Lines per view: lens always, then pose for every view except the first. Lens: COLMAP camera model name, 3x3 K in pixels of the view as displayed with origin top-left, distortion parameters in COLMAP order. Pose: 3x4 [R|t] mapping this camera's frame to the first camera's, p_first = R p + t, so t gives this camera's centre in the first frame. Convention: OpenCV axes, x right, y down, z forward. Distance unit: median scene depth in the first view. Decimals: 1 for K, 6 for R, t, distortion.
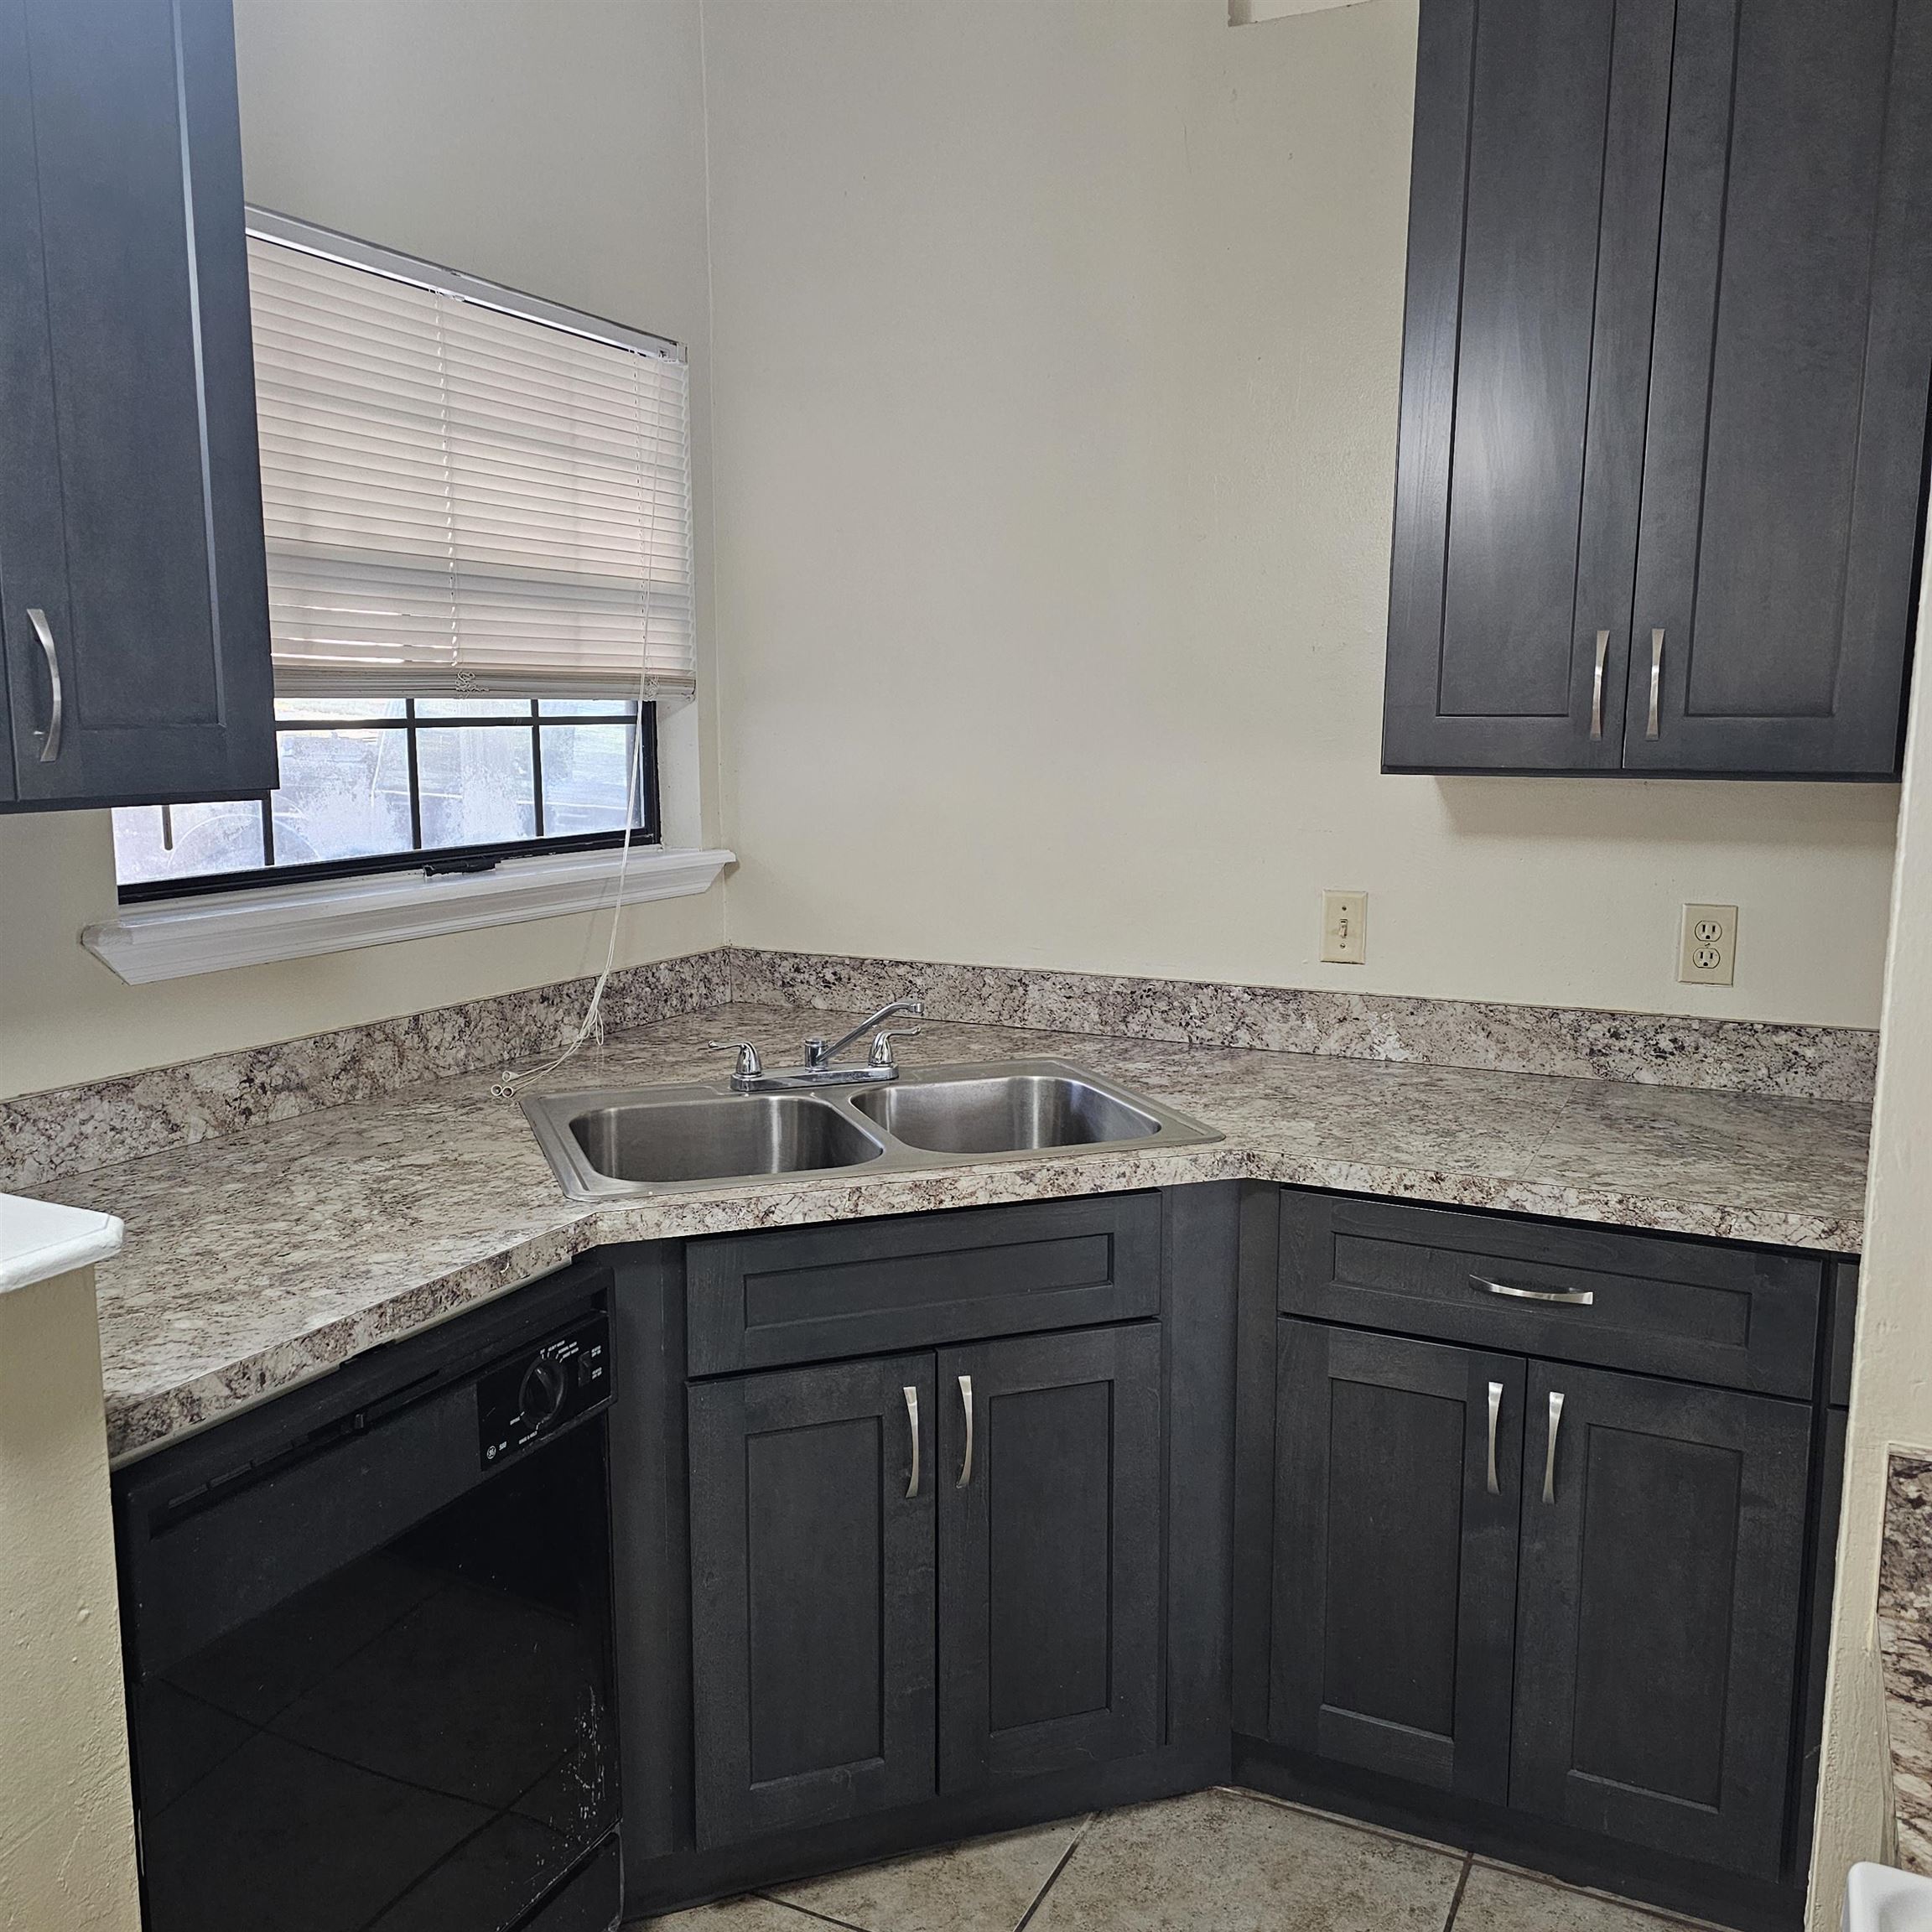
lens RADIAL K [[1714.7, 0, 954.5], [0, 1714.7, 965.9], [0, 0, 1]] dist [0.092285, -0.104850]
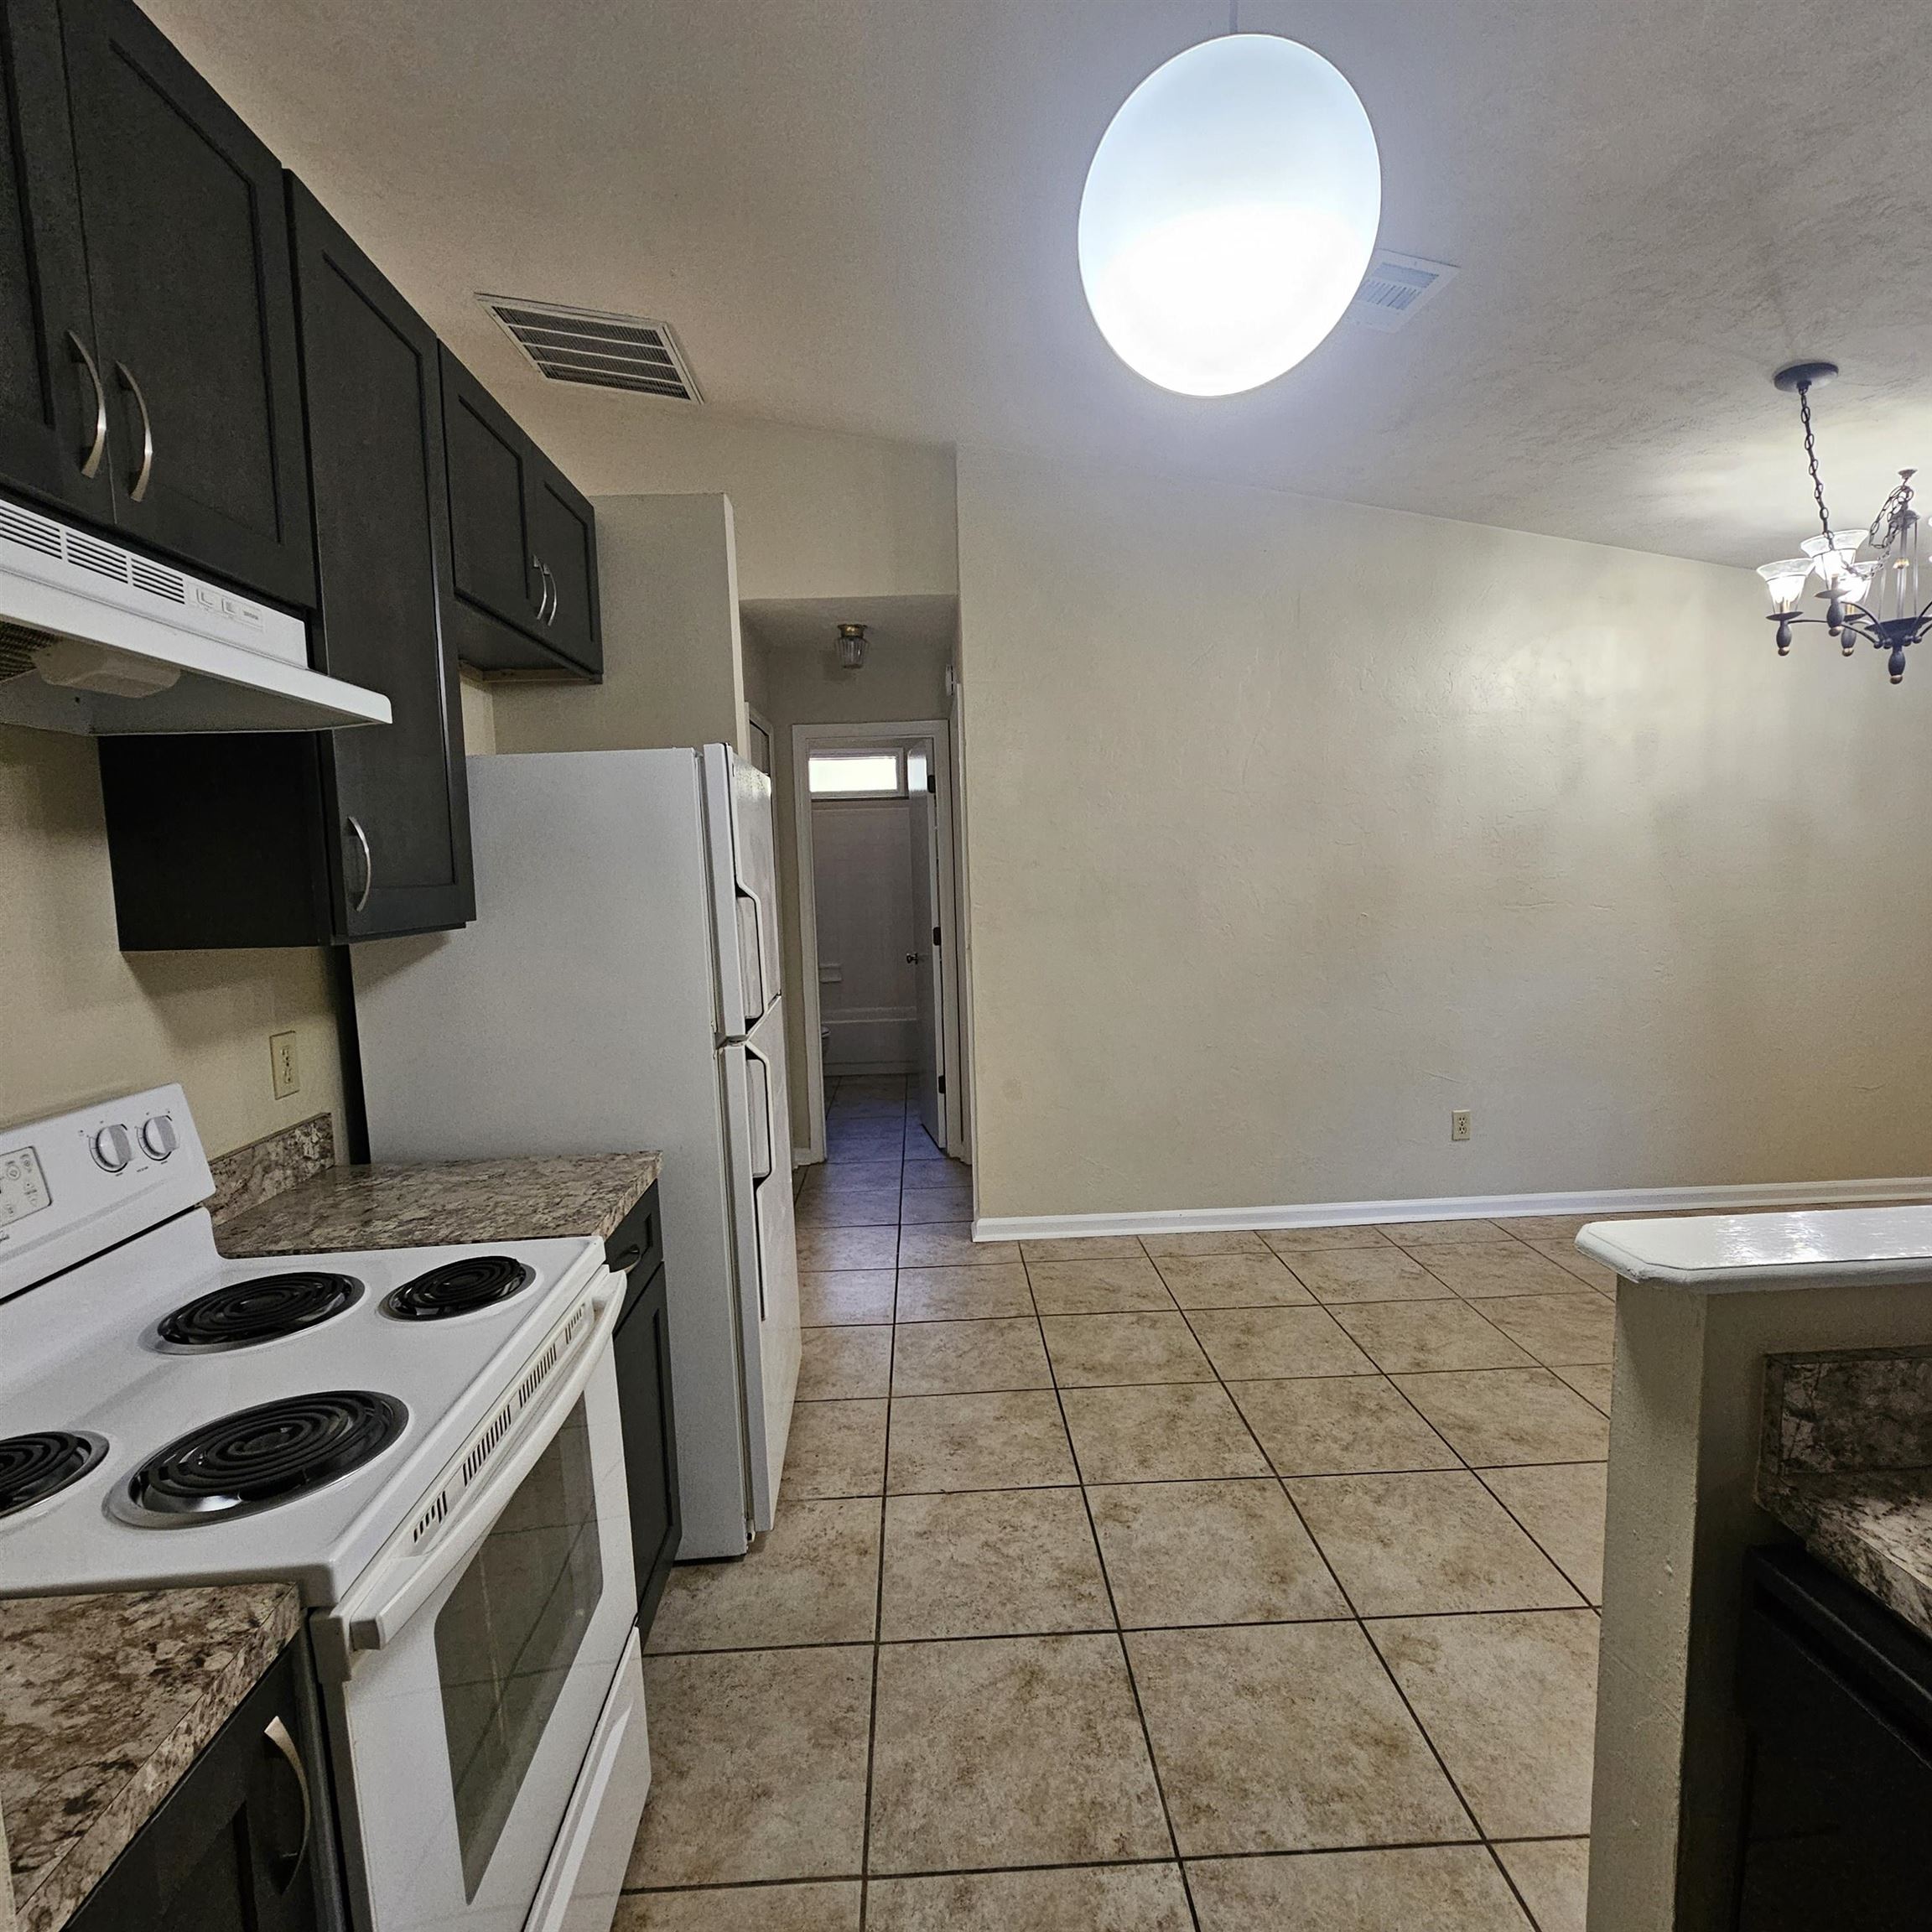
lens RADIAL K [[1055.2, 0, 958.2], [0, 1055.2, 968.8], [0, 0, 1]] dist [-0.003310, -0.000392]
pose [[-0.877900, 0.071395, -0.473492, 0.146160], [-0.047246, 0.971082, 0.234023, -0.105826], [0.476508, 0.227819, -0.849140, 0.696639]]
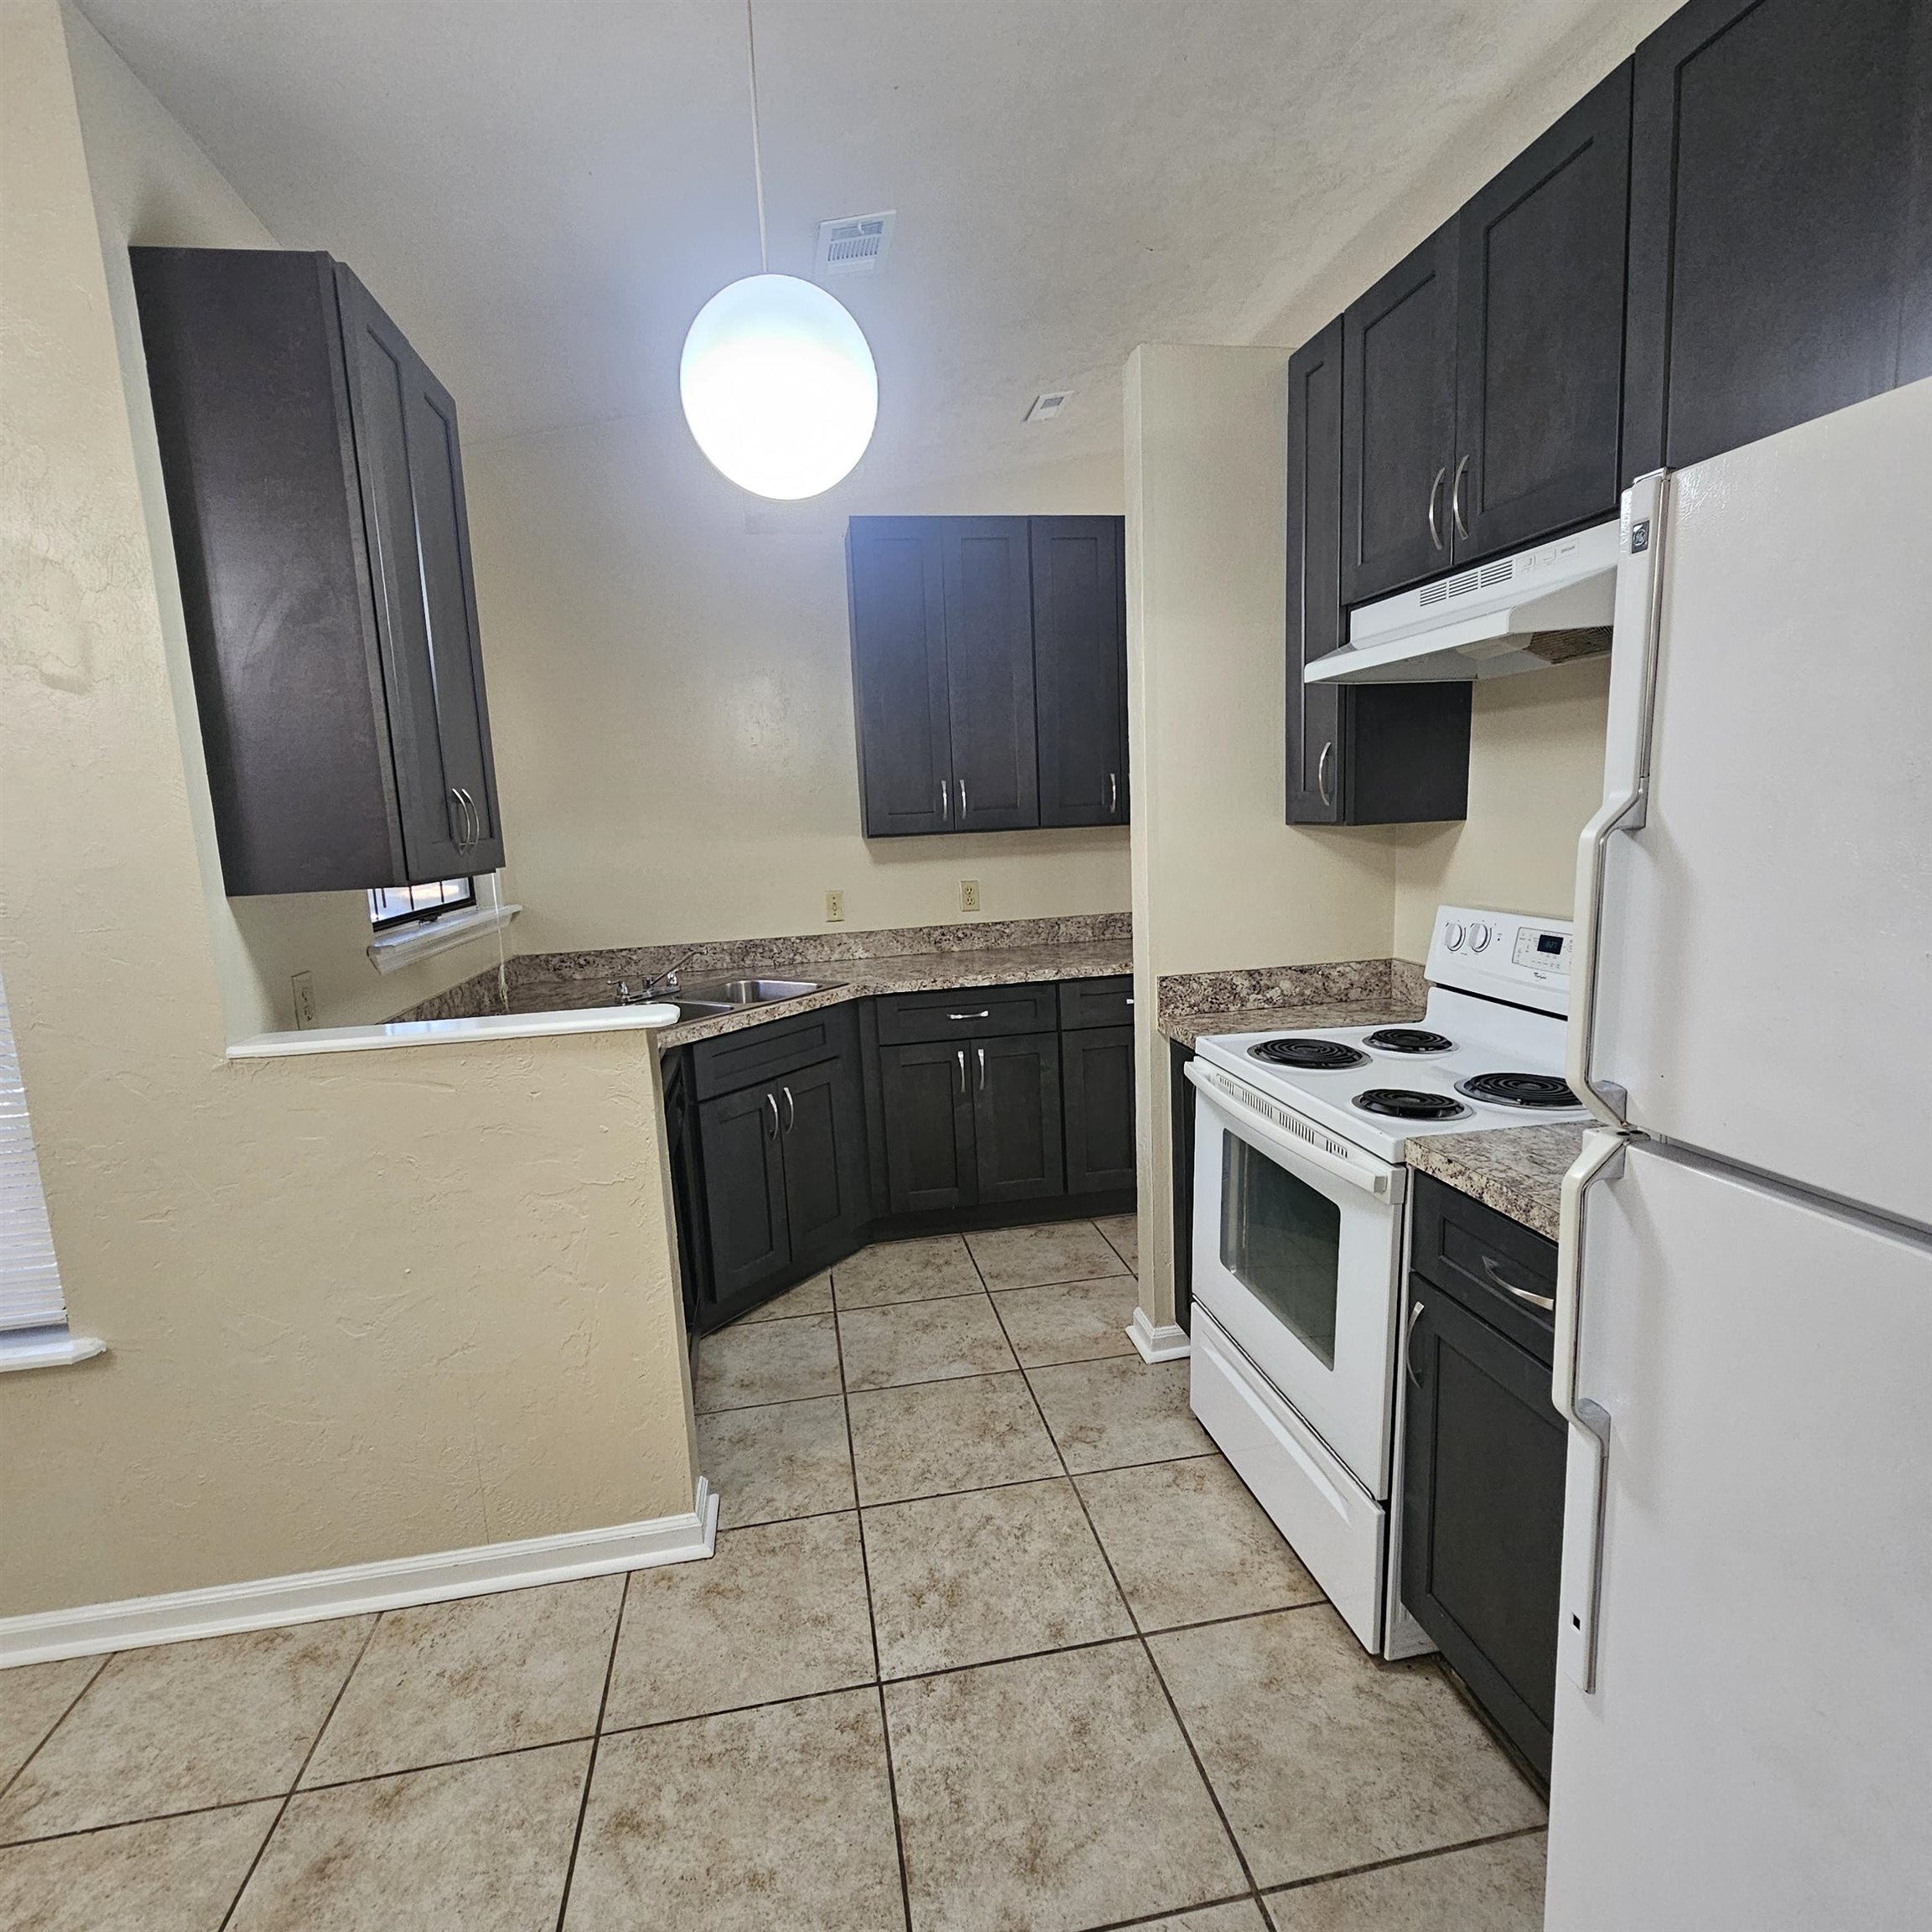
lens RADIAL K [[1055.2, 0, 955.7], [0, 1055.2, 972.3], [0, 0, 1]] dist [-0.003310, -0.000392]
pose [[0.809273, -0.130044, 0.572858, -0.557799], [0.139958, 0.989790, 0.026973, 0.059762], [-0.570517, 0.058348, 0.819211, -0.333196]]
